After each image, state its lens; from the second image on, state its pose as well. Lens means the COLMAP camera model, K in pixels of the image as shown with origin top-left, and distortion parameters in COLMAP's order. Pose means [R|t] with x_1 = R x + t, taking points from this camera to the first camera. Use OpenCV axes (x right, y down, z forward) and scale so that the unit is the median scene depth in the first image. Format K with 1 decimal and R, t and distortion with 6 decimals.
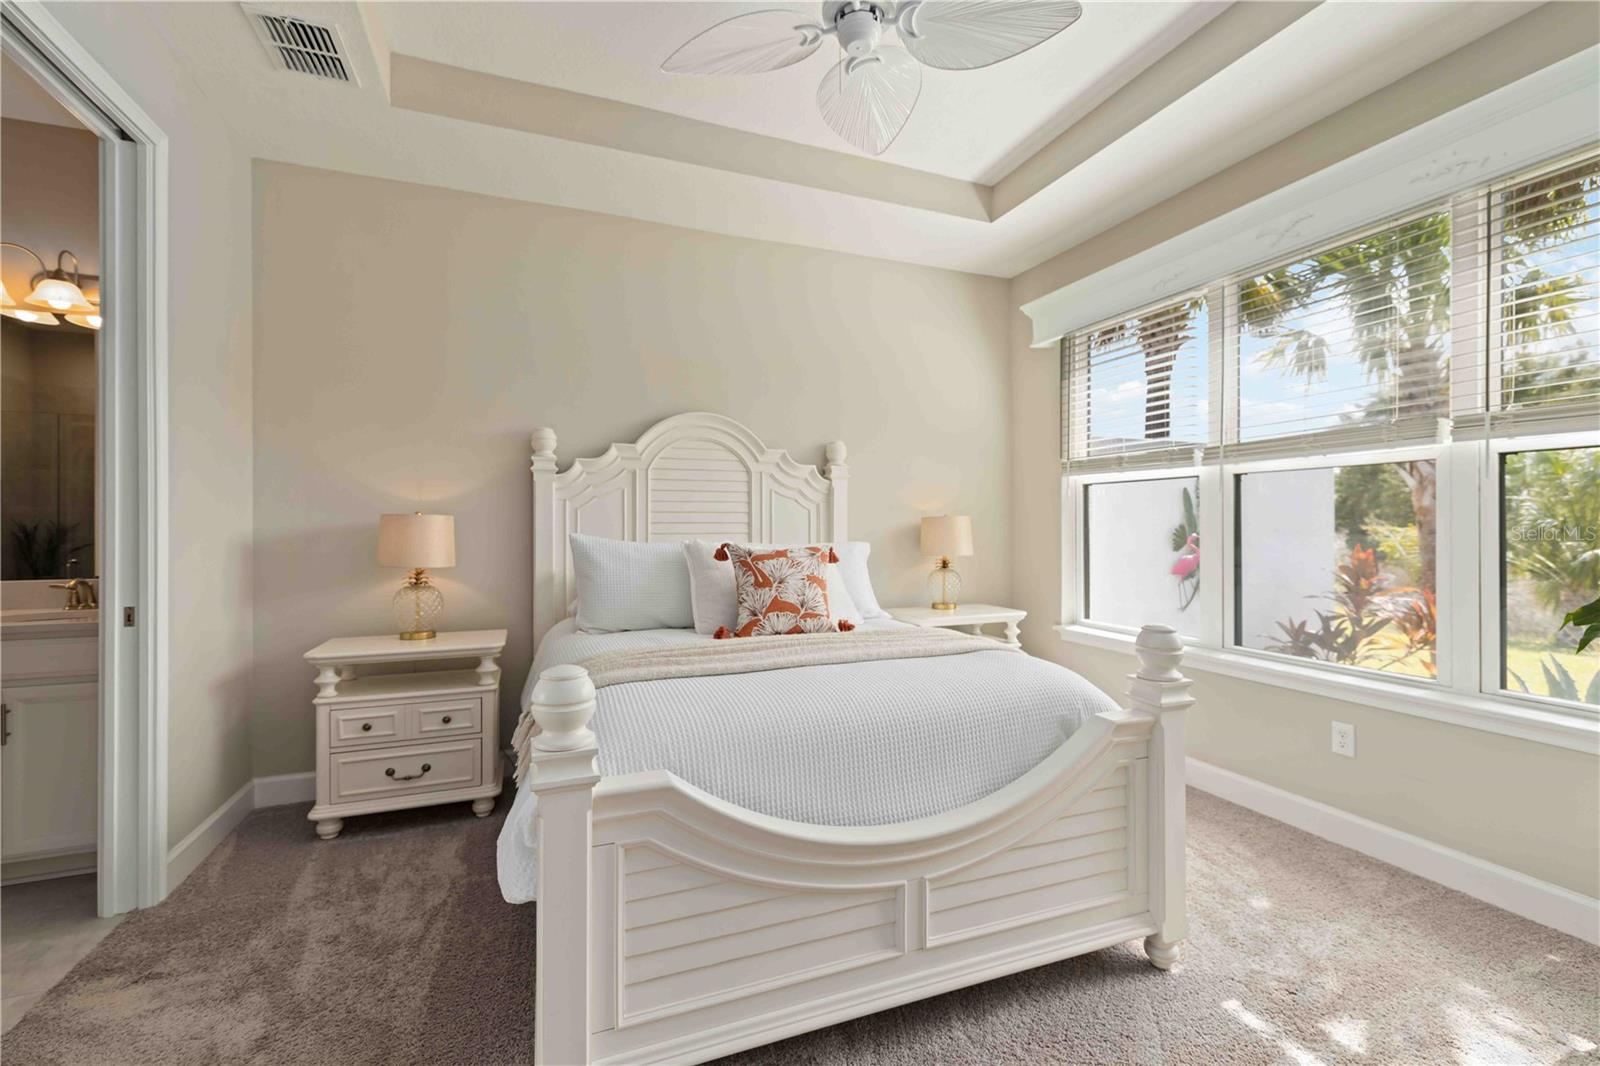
lens RADIAL K [[697.1, 0, 802.2], [0, 697.1, 520.4], [0, 0, 1]] dist [0.003359, 0.000666]
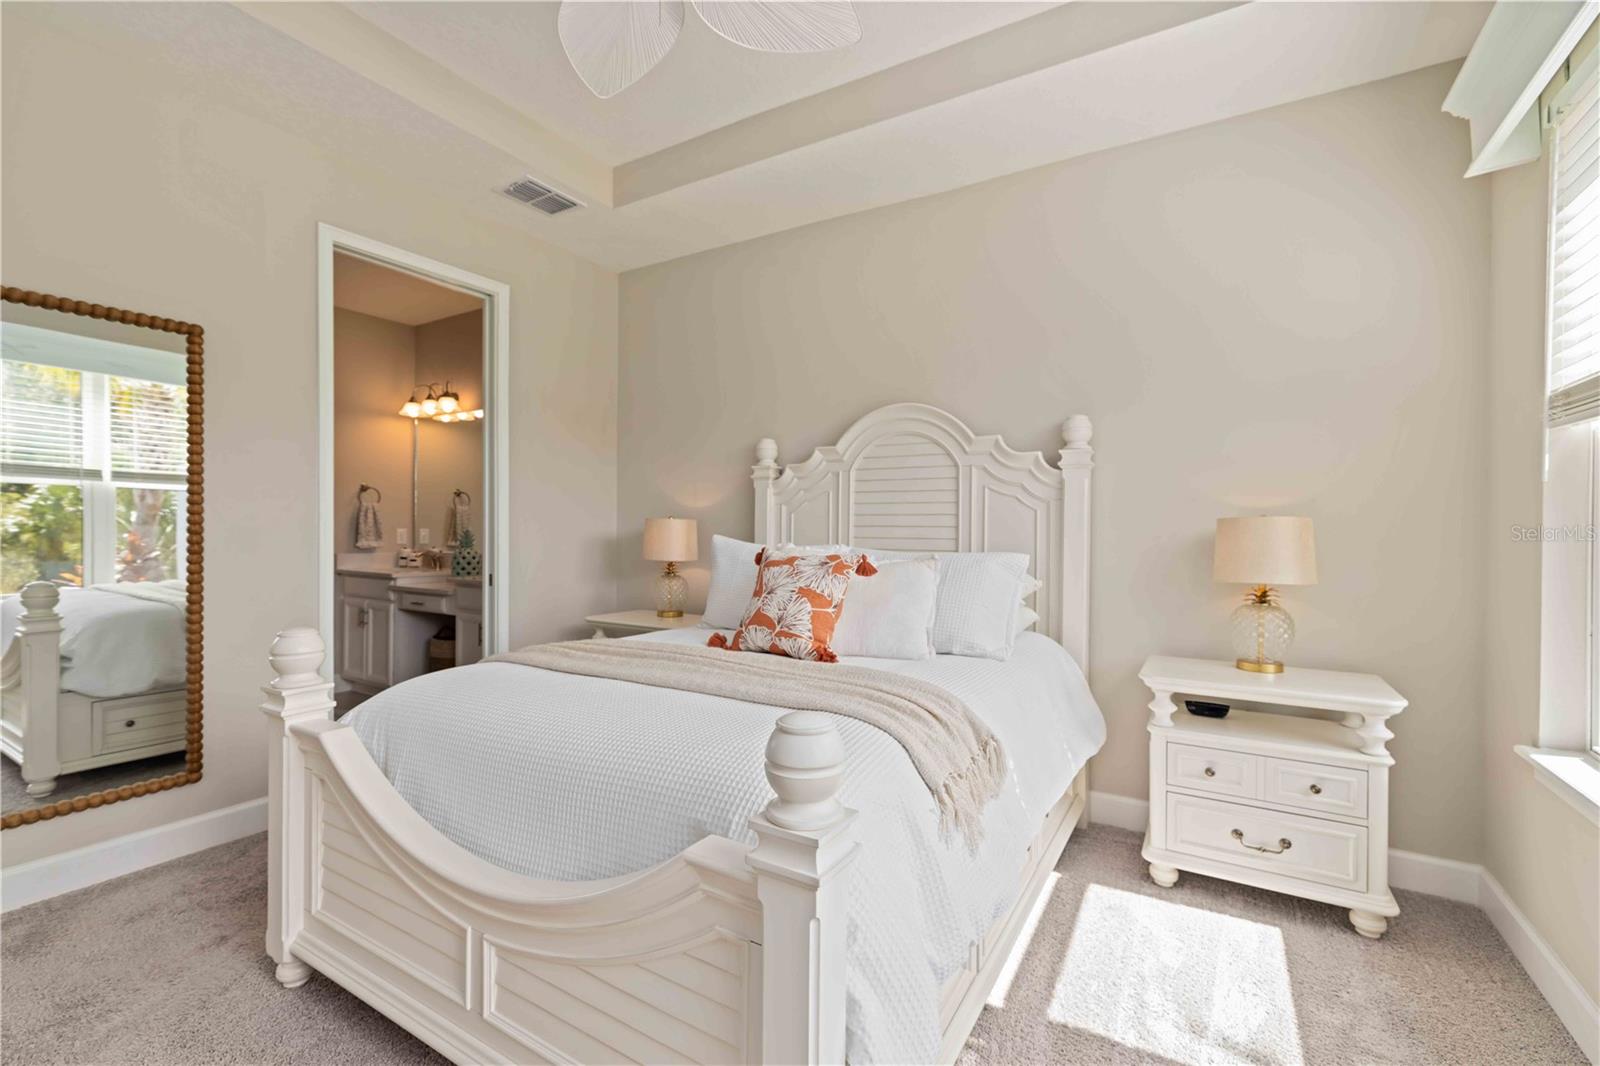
lens RADIAL K [[689.0, 0, 803.7], [0, 689.0, 535.5], [0, 0, 1]] dist [0.001261, 0.000634]
pose [[0.607336, 0.013435, -0.794331, 0.511469], [-0.003252, 0.999891, 0.014425, 0.002895], [0.794438, -0.006178, 0.607313, 0.377807]]
